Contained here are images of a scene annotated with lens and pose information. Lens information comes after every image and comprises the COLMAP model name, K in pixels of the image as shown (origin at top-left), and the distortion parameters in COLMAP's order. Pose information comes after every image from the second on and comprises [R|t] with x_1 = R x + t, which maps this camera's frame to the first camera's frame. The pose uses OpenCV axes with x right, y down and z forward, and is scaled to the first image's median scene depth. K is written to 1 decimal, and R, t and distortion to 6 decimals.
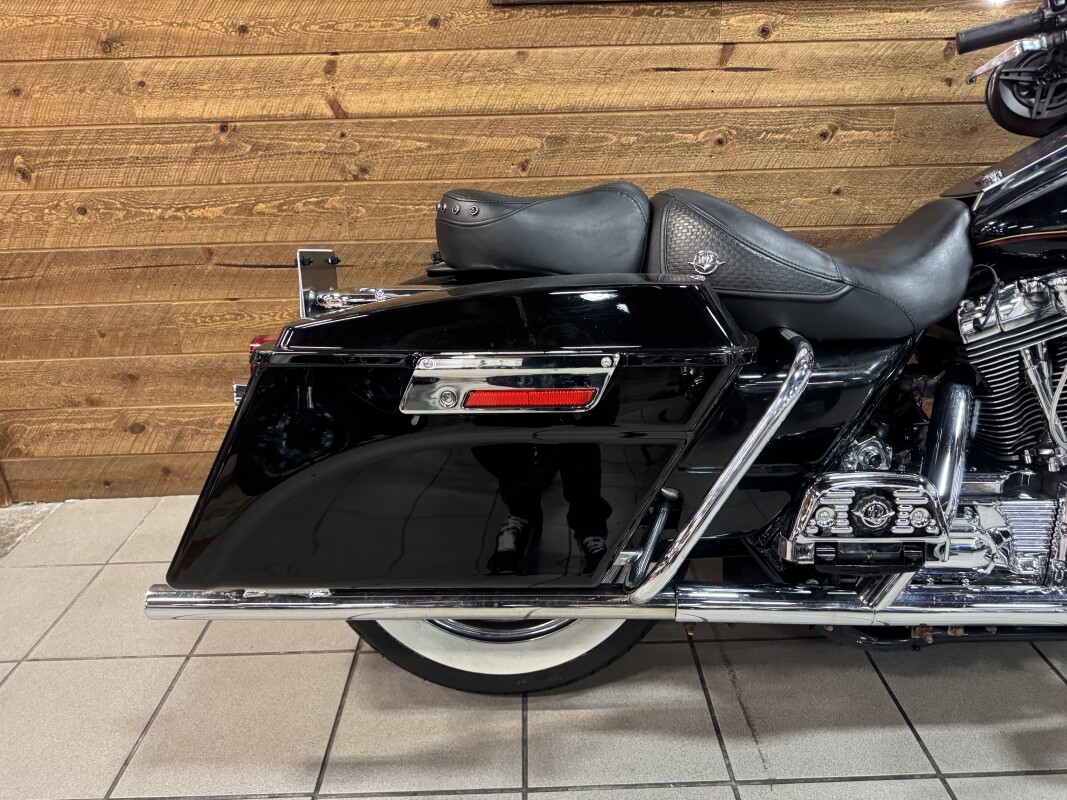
lens RADIAL K [[765.6, 0, 536.2], [0, 765.6, 387.3], [0, 0, 1]] dist [0.011882, -0.004310]
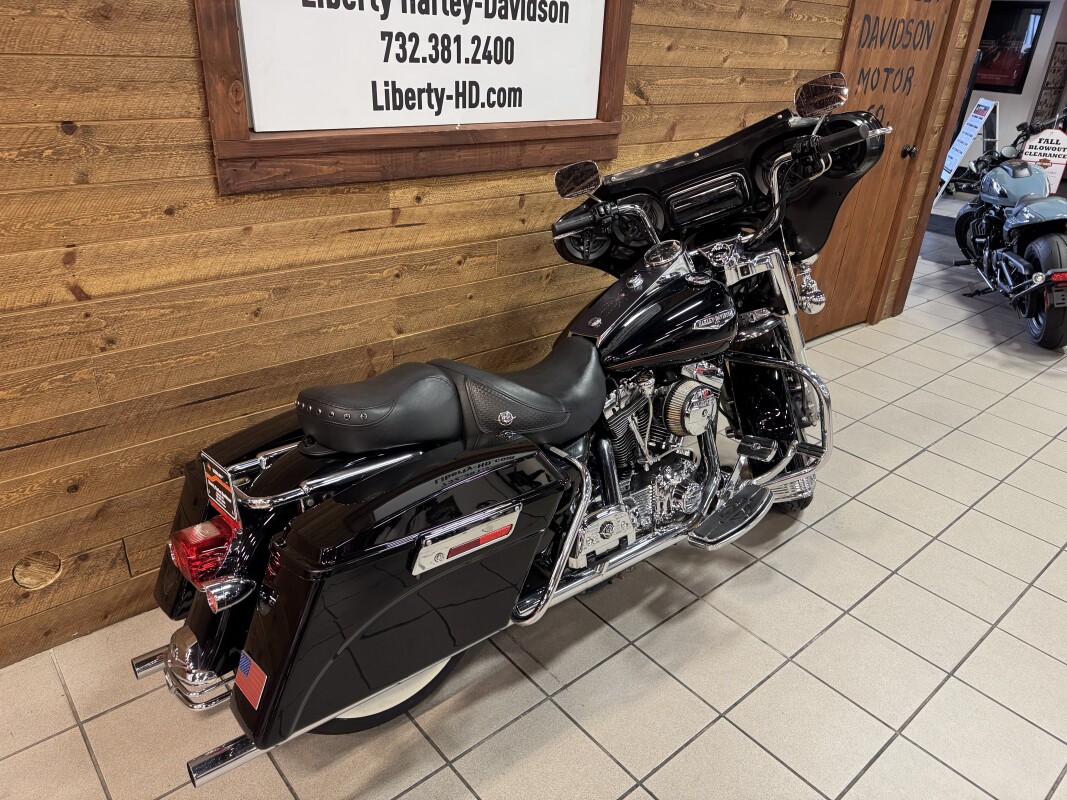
lens RADIAL K [[737.9, 0, 533.5], [0, 737.9, 400.0], [0, 0, 1]] dist [0.015454, -0.006527]
pose [[0.771535, -0.222477, 0.596018, -0.417730], [0.168815, 0.974870, 0.145365, -0.261985], [-0.613380, -0.011538, 0.789703, -0.194028]]
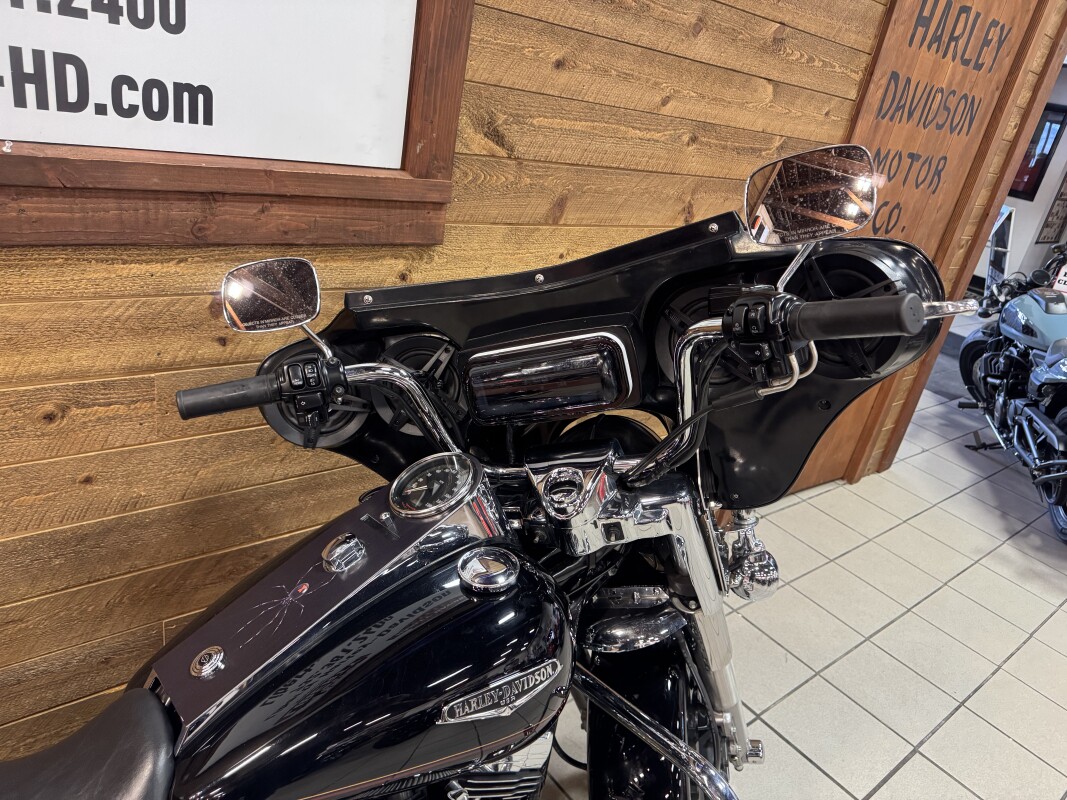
lens RADIAL K [[744.9, 0, 533.5], [0, 744.9, 400.0], [0, 0, 1]] dist [0.023724, -0.031080]
pose [[0.767547, -0.098702, 0.633347, 0.293132], [0.039136, 0.993446, 0.107393, -0.414918], [-0.639796, -0.057643, 0.766380, 0.199970]]
